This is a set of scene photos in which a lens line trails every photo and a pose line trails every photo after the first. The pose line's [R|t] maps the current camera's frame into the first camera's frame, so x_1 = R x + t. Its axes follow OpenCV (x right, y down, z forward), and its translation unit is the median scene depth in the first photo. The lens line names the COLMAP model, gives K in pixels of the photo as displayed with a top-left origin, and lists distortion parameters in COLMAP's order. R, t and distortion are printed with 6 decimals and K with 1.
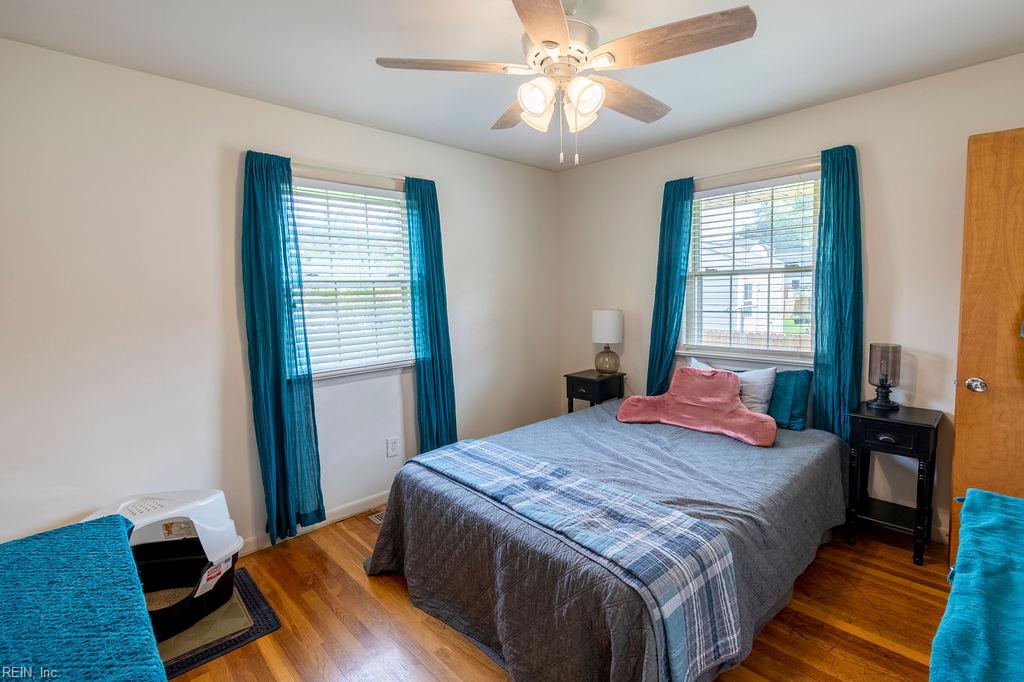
lens RADIAL K [[458.5, 0, 512.0], [0, 458.5, 341.0], [0, 0, 1]] dist [-0.001196, -0.000731]
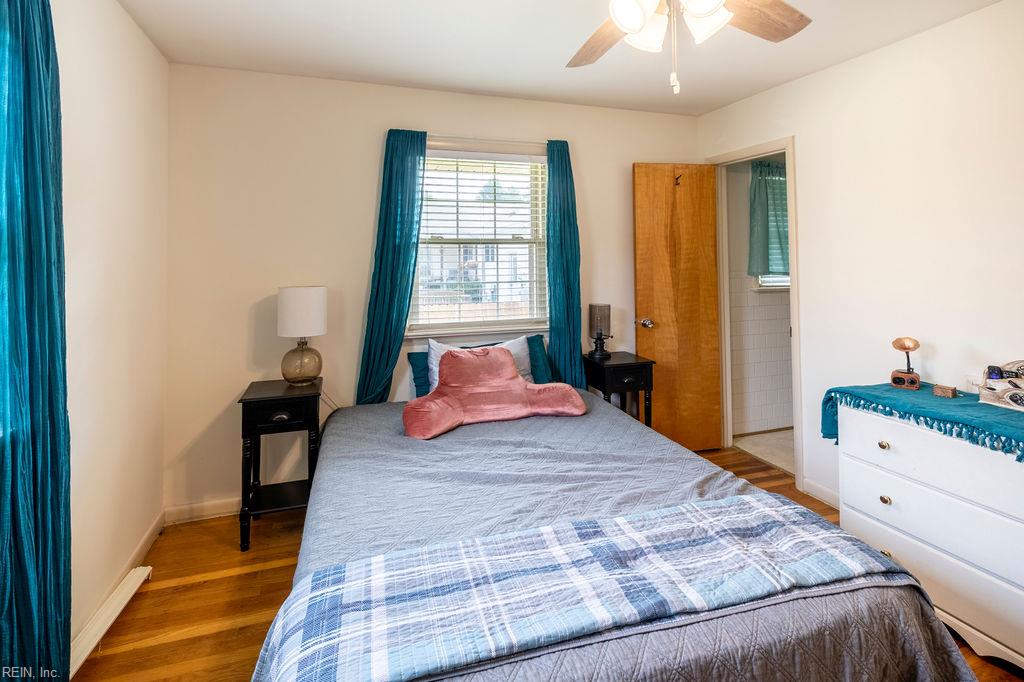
lens RADIAL K [[493.5, 0, 509.8], [0, 493.5, 249.3], [0, 0, 1]] dist [0.000224, -0.000230]
pose [[0.434395, 0.036754, 0.899972, -0.527044], [0.091780, 0.992160, -0.084819, -0.053420], [-0.896034, 0.119445, 0.427617, 0.663237]]
